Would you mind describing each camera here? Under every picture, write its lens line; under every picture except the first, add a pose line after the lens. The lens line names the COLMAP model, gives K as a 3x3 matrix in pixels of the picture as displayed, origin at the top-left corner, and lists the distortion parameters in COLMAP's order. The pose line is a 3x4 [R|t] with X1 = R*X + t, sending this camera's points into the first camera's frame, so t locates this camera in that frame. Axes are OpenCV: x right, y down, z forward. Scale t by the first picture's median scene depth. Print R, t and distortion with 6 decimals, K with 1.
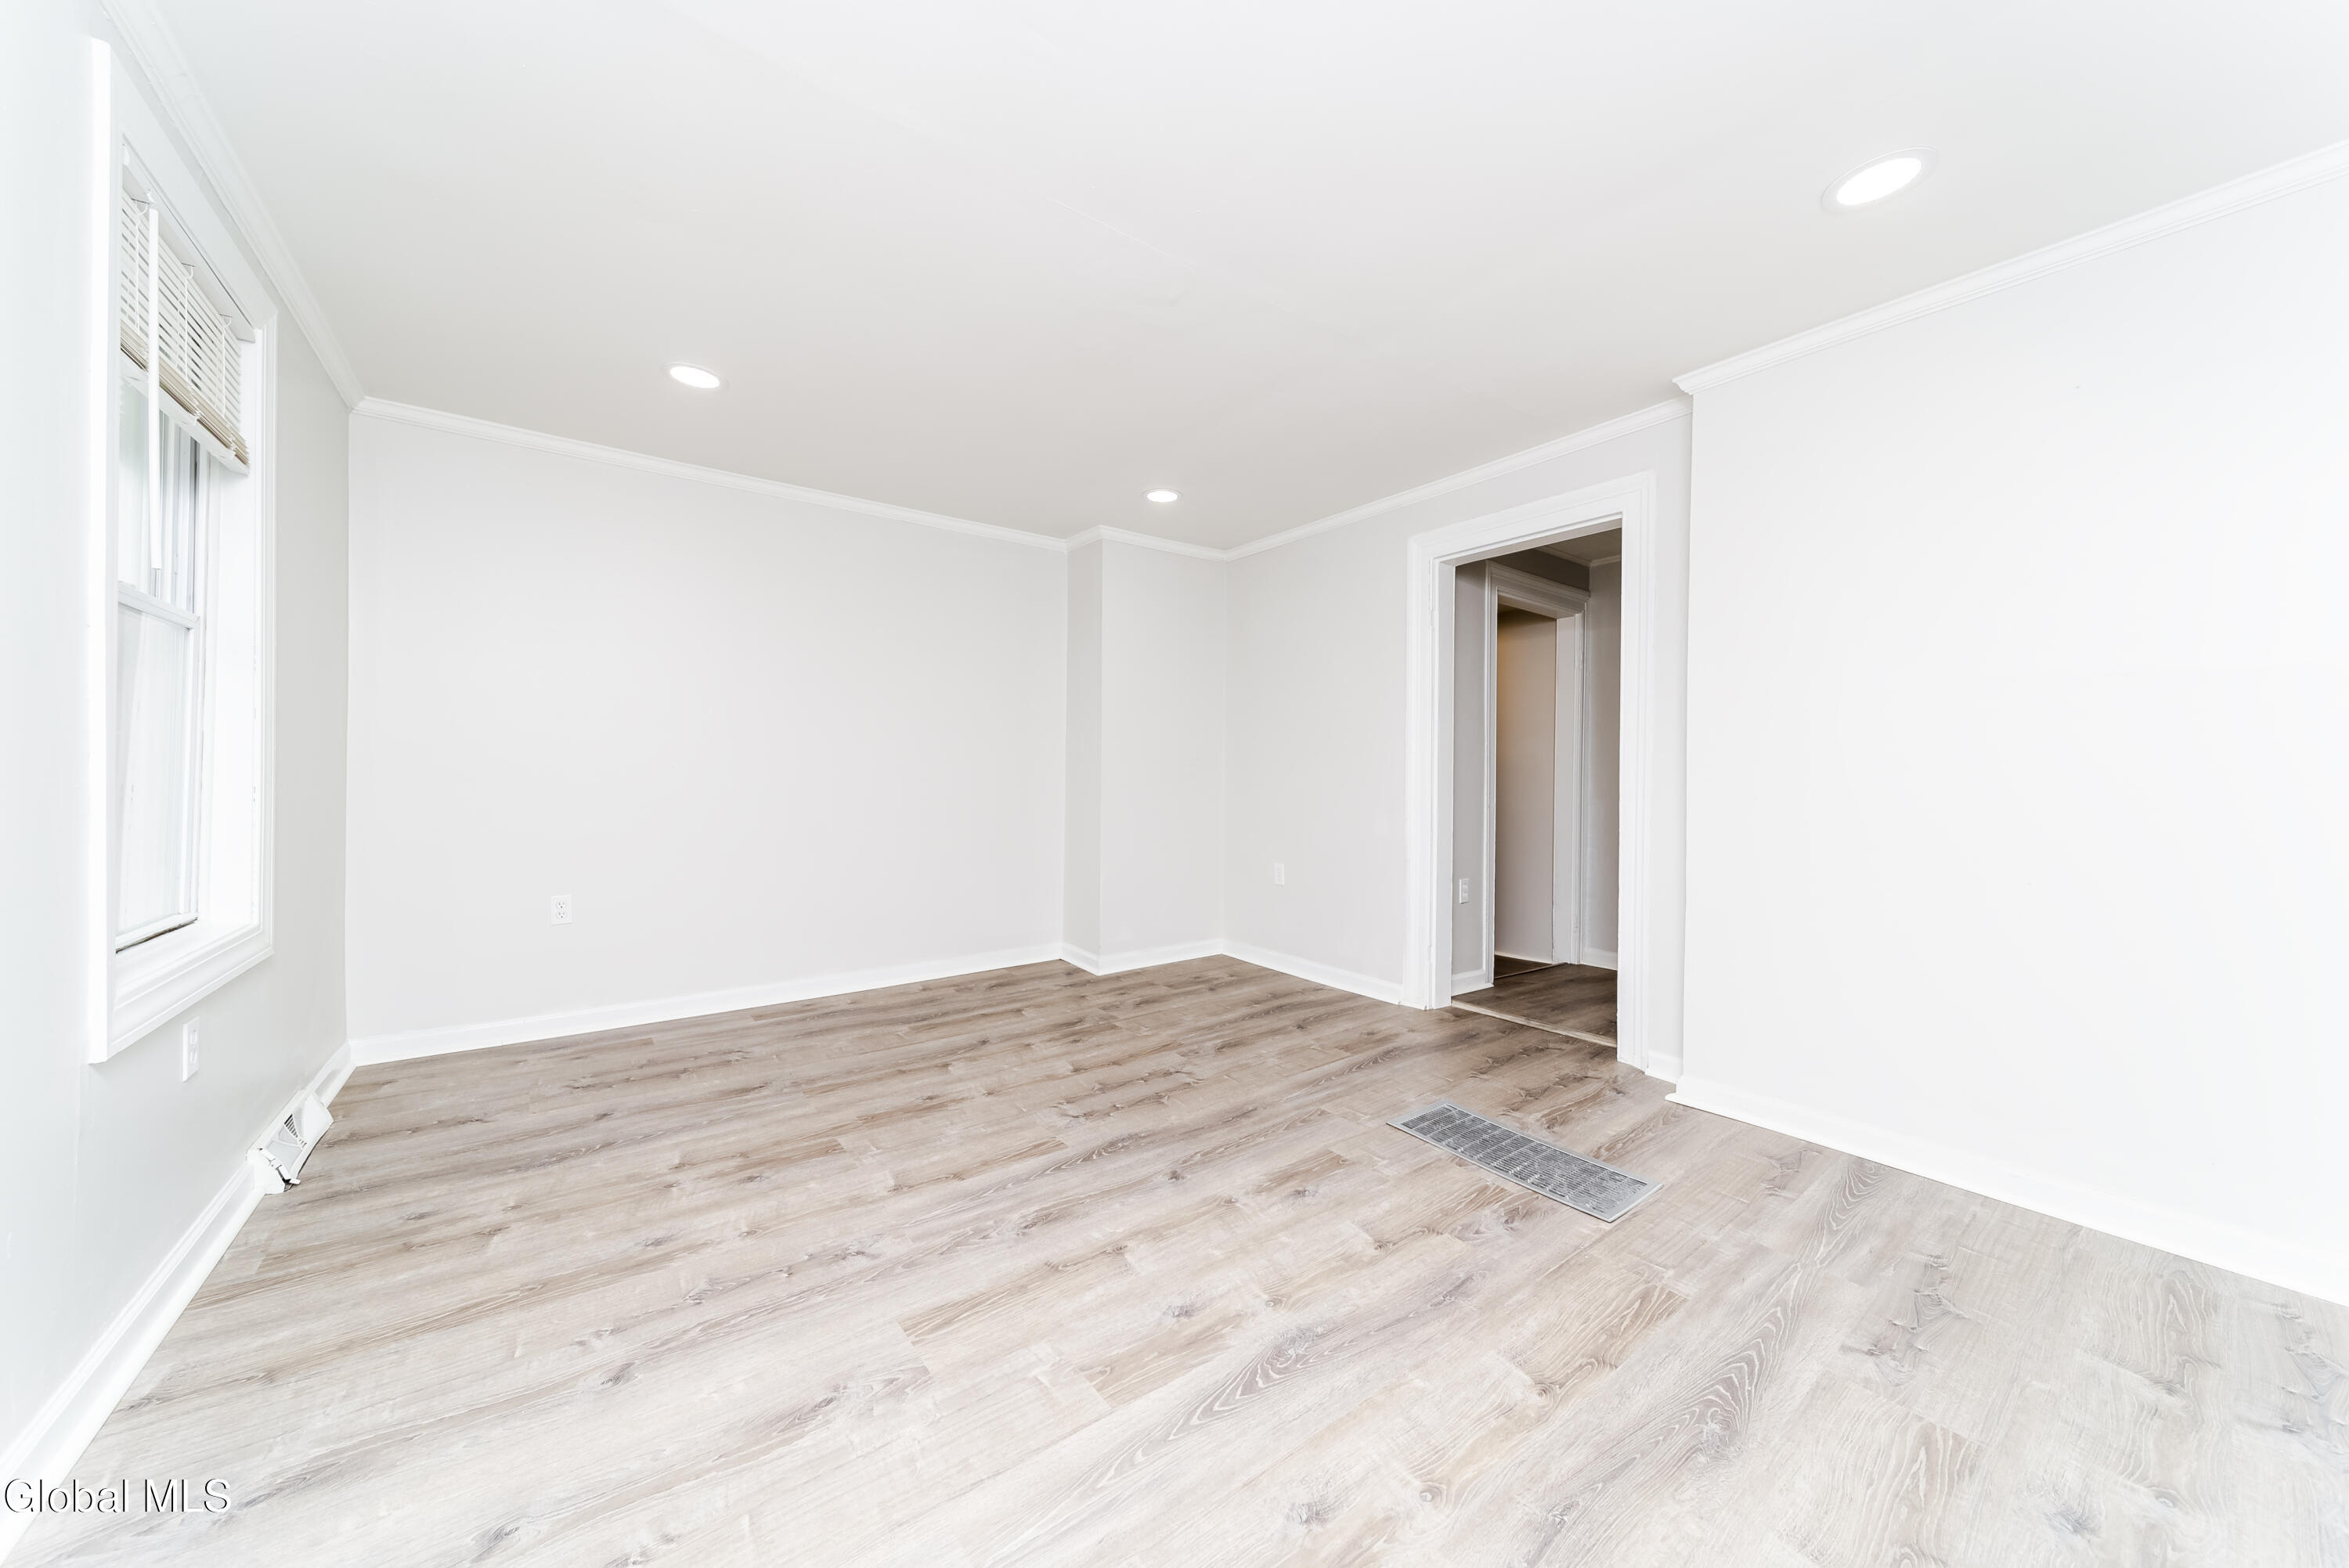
lens RADIAL K [[820.8, 0, 1168.4], [0, 820.8, 773.3], [0, 0, 1]] dist [0.006103, -0.000254]
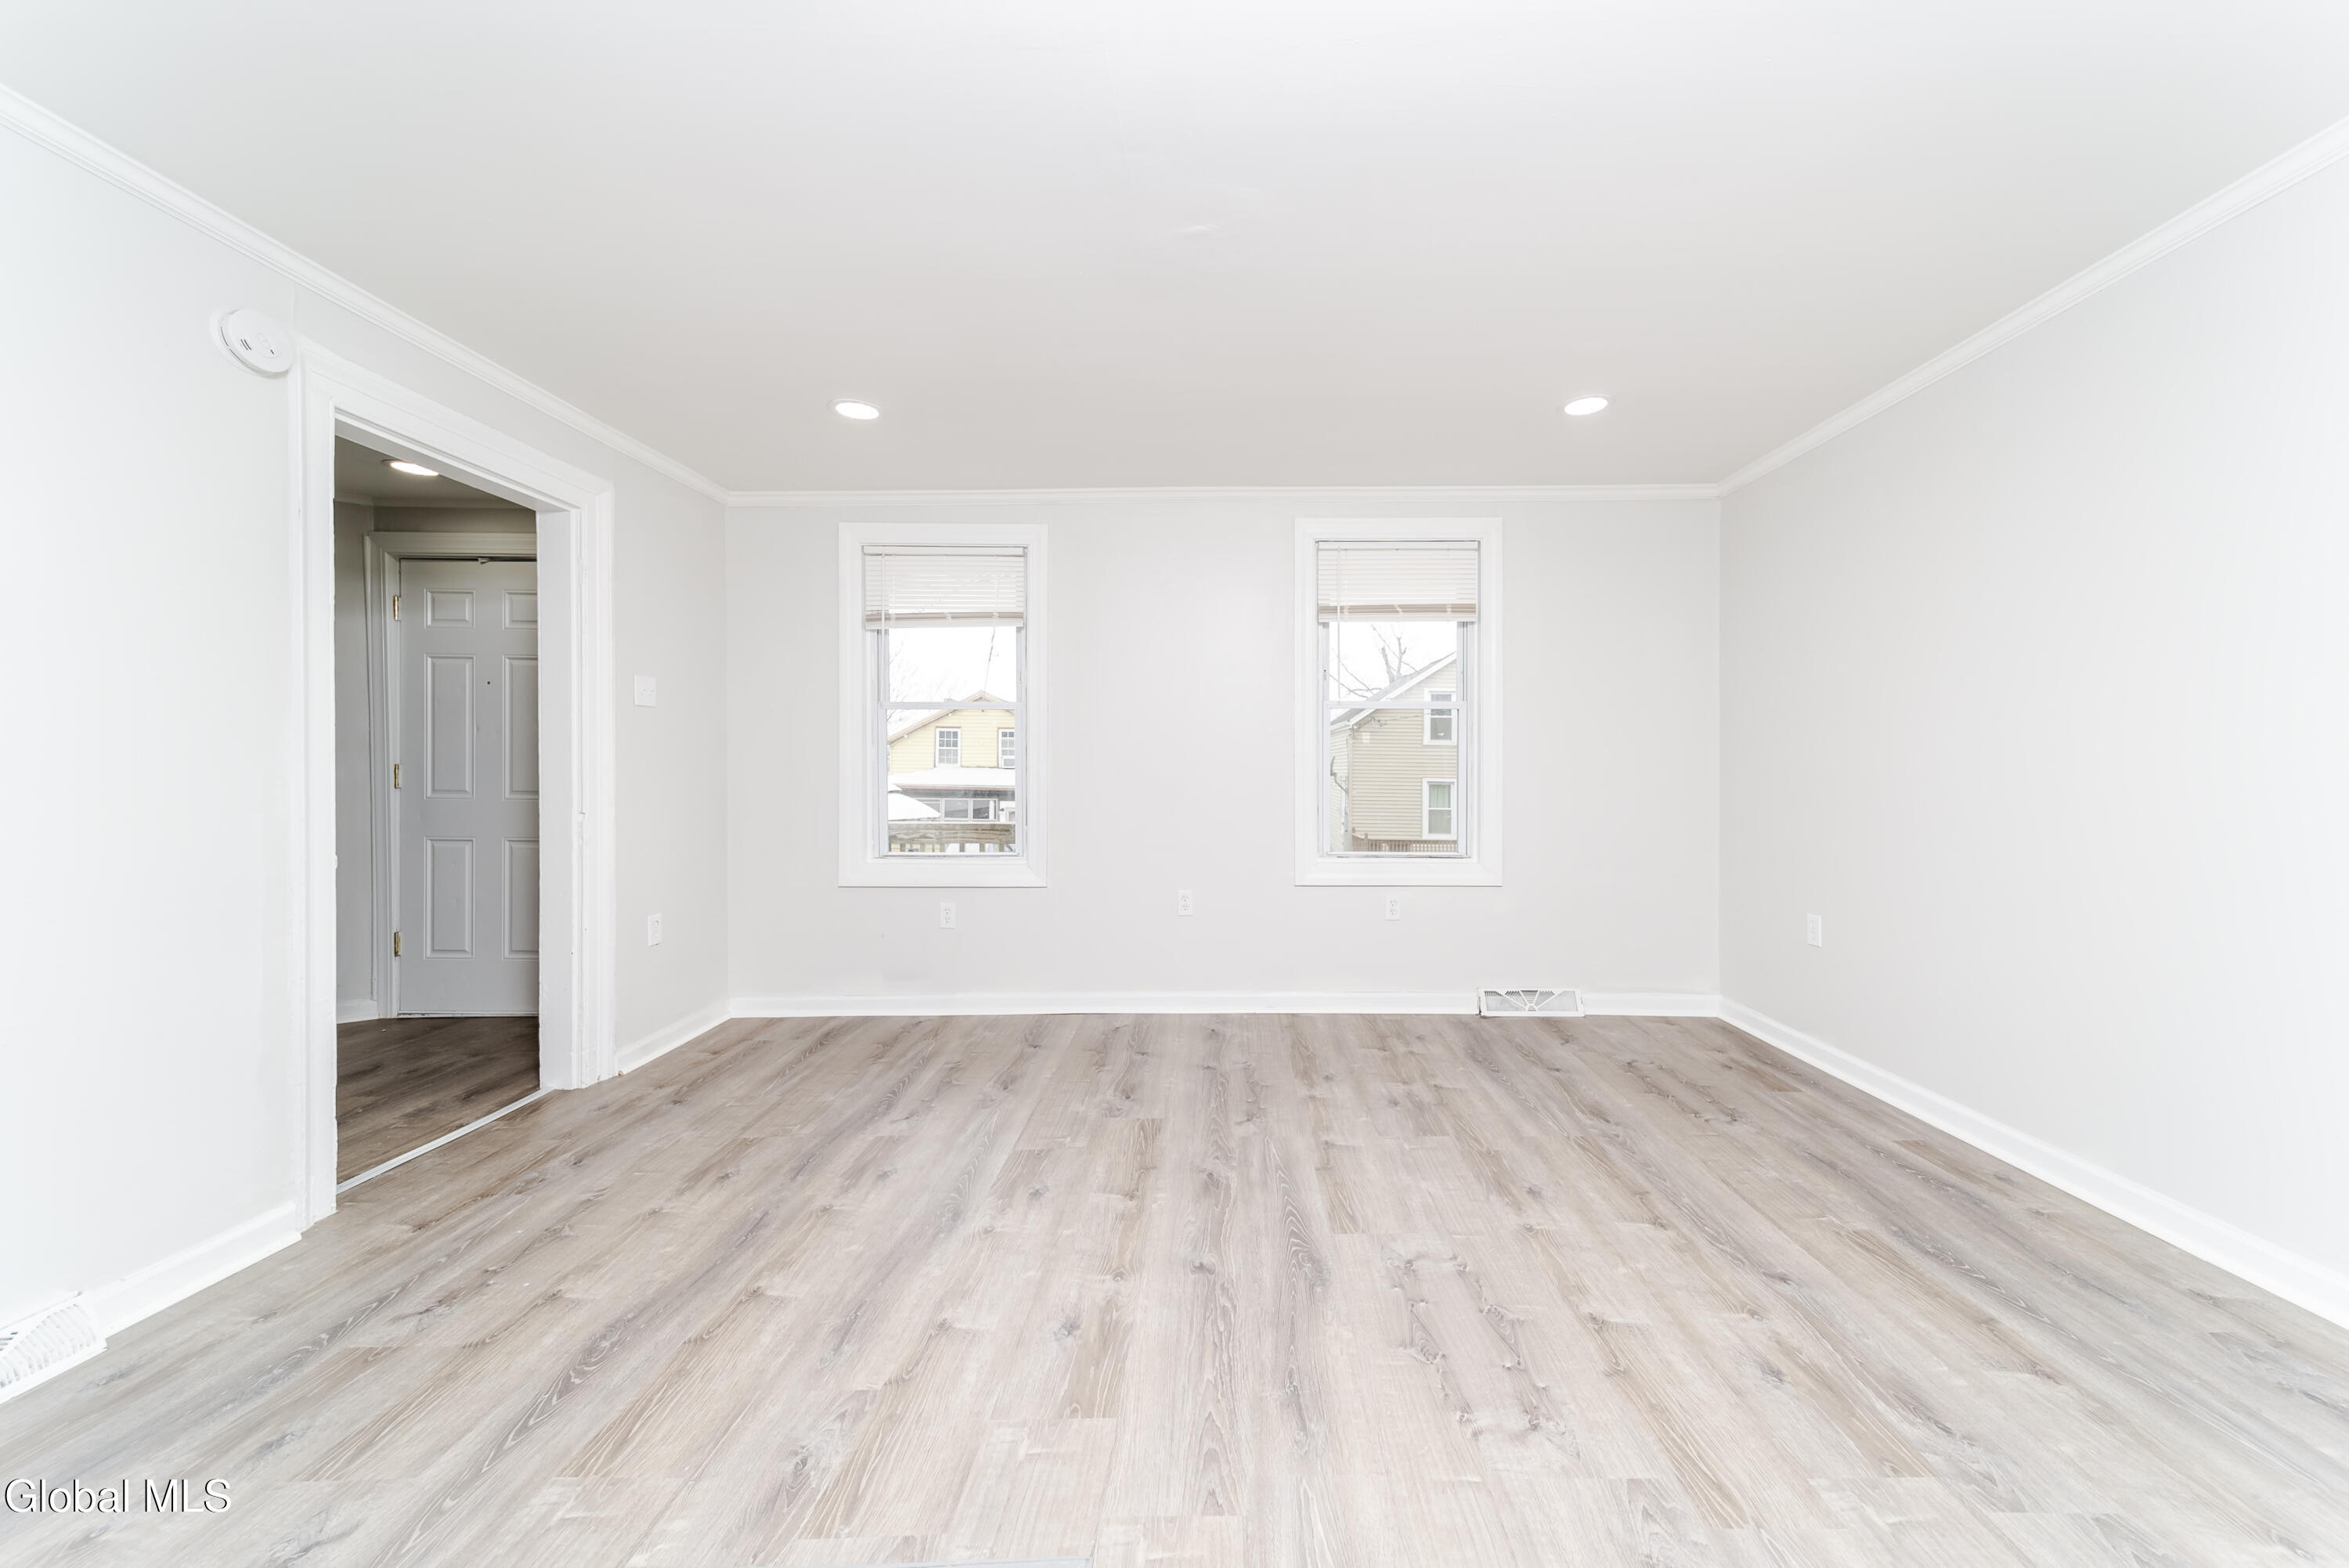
lens RADIAL K [[820.8, 0, 1168.4], [0, 820.8, 773.3], [0, 0, 1]] dist [0.006103, -0.000254]
pose [[-0.641994, -0.007573, -0.766672, 0.671693], [-0.007704, 0.999964, -0.003427, -0.007591], [0.766671, 0.003706, -0.642030, 1.504896]]
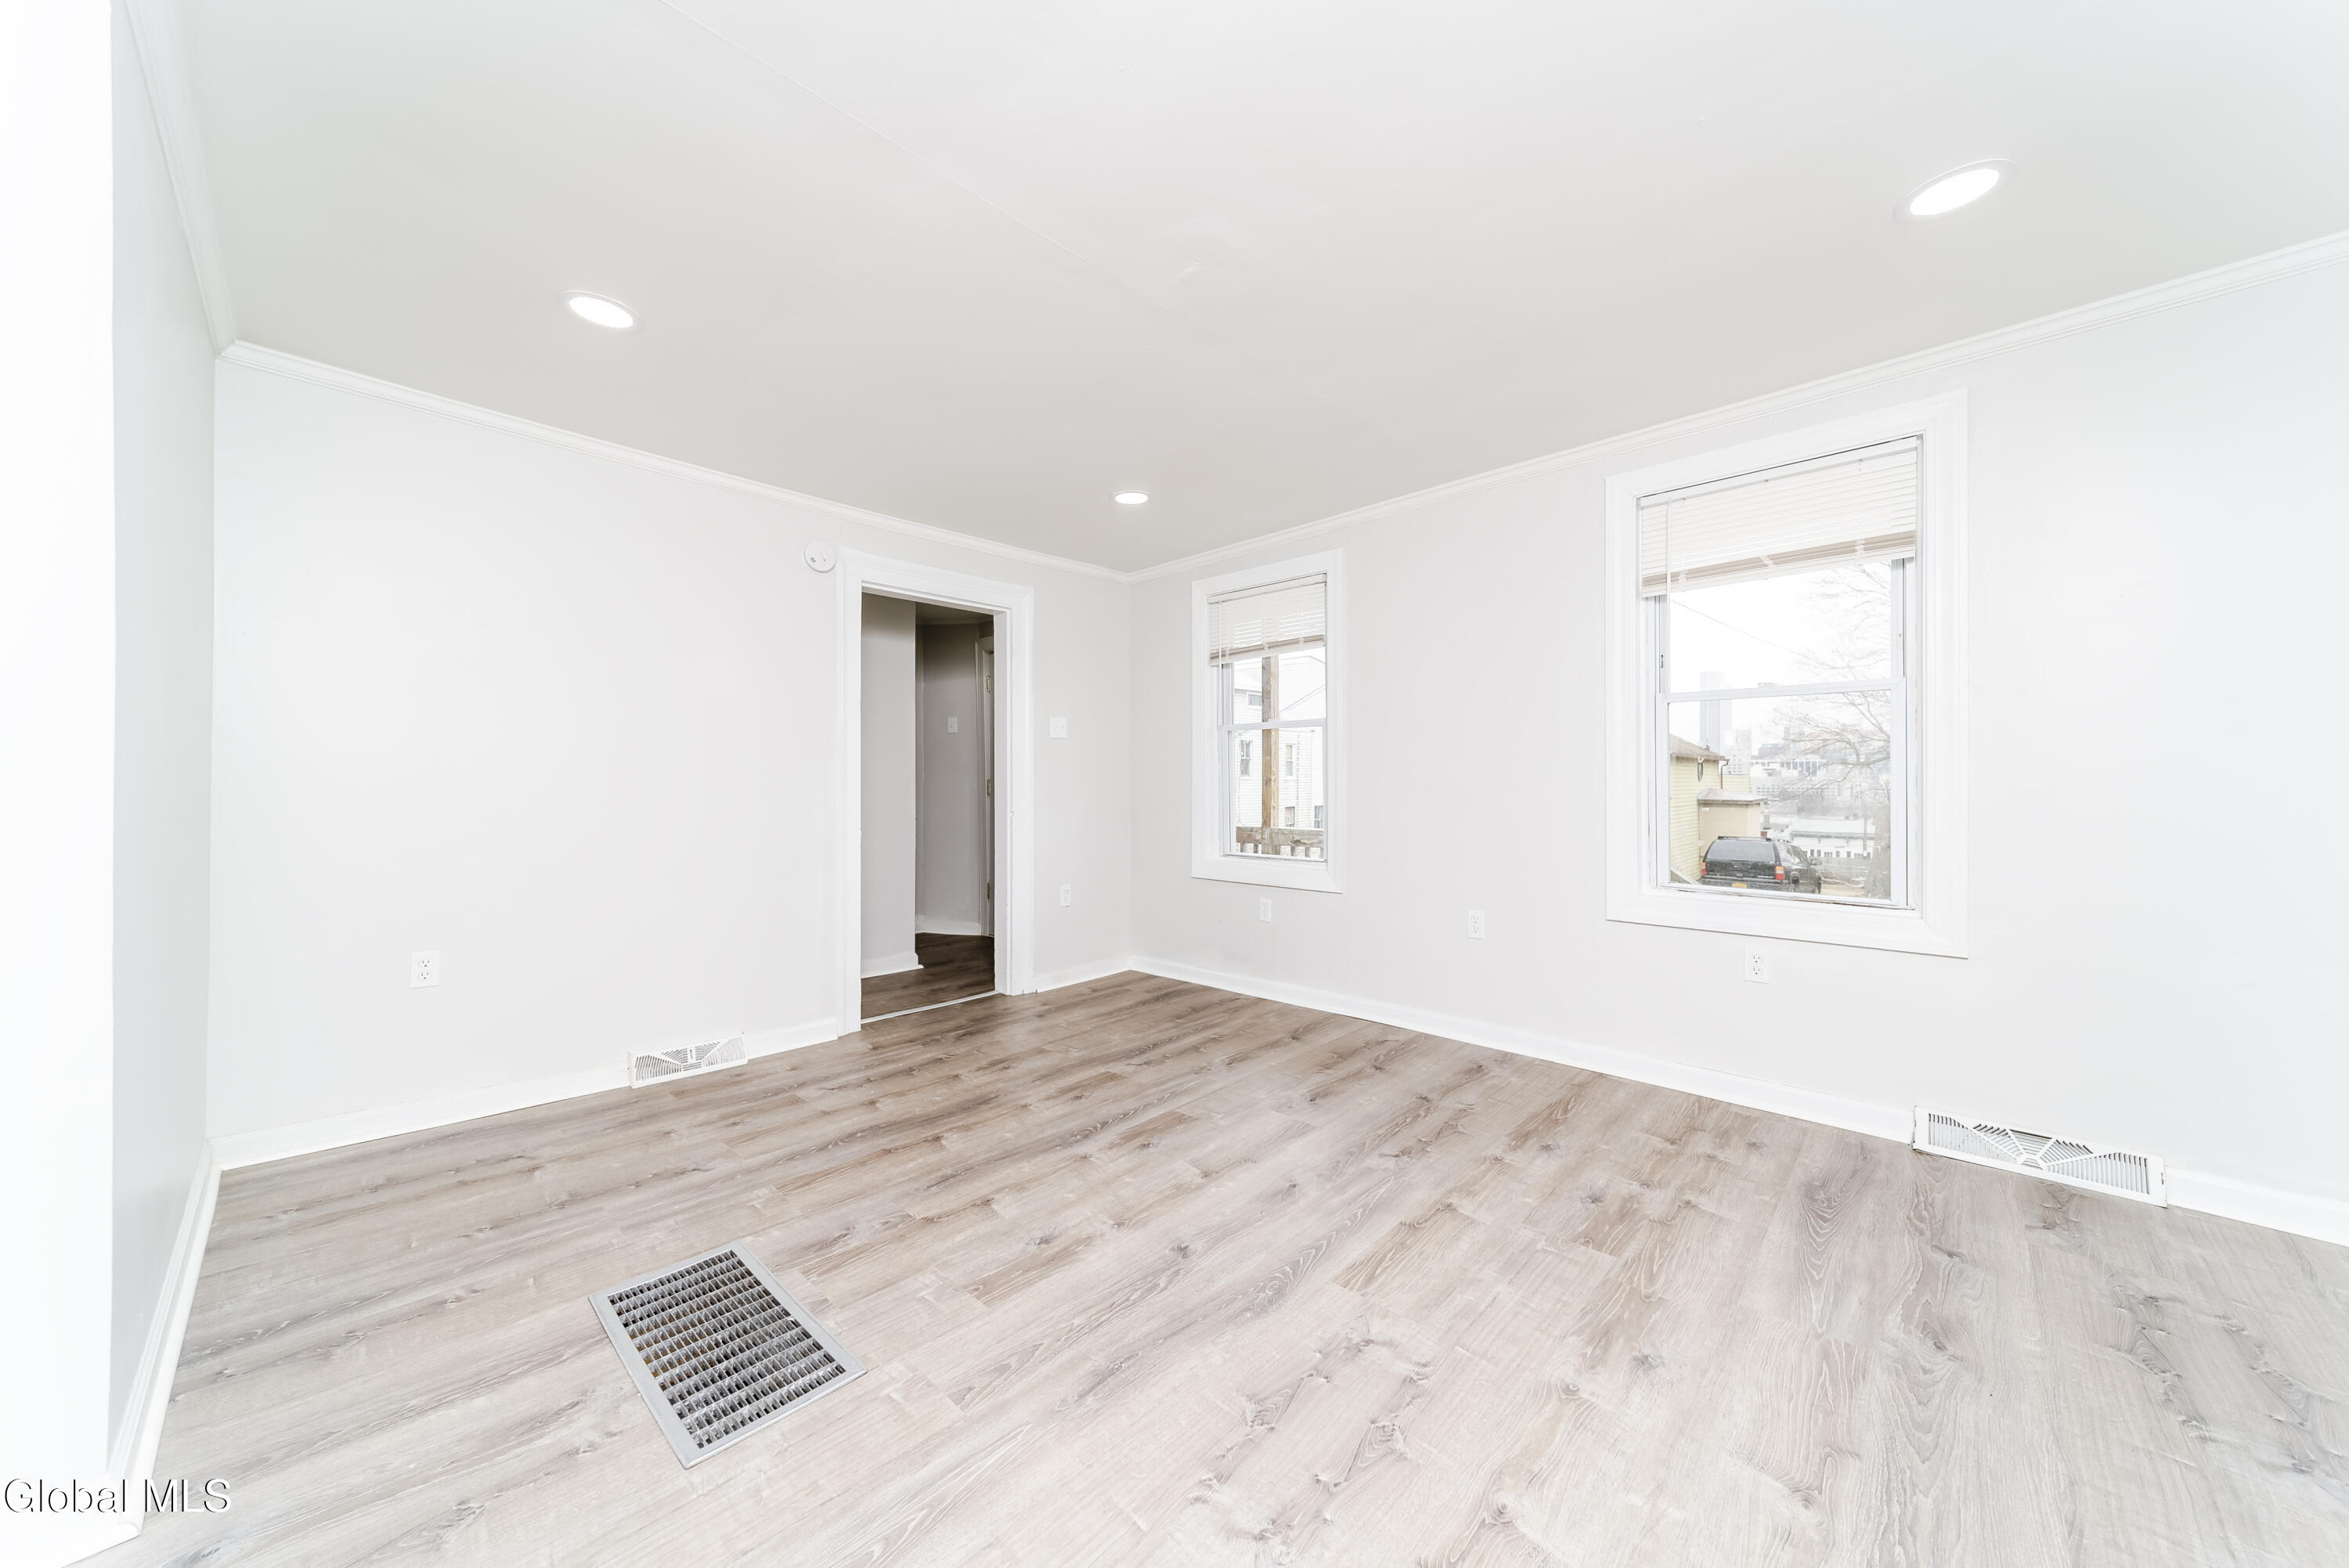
lens RADIAL K [[758.4, 0, 1146.7], [0, 758.4, 782.9], [0, 0, 1]] dist [0.007434, -0.000172]
pose [[-0.991006, -0.007600, -0.133602, 0.158881], [-0.007406, 0.999971, -0.001950, -0.009423], [0.133613, -0.000943, -0.991033, 1.802374]]
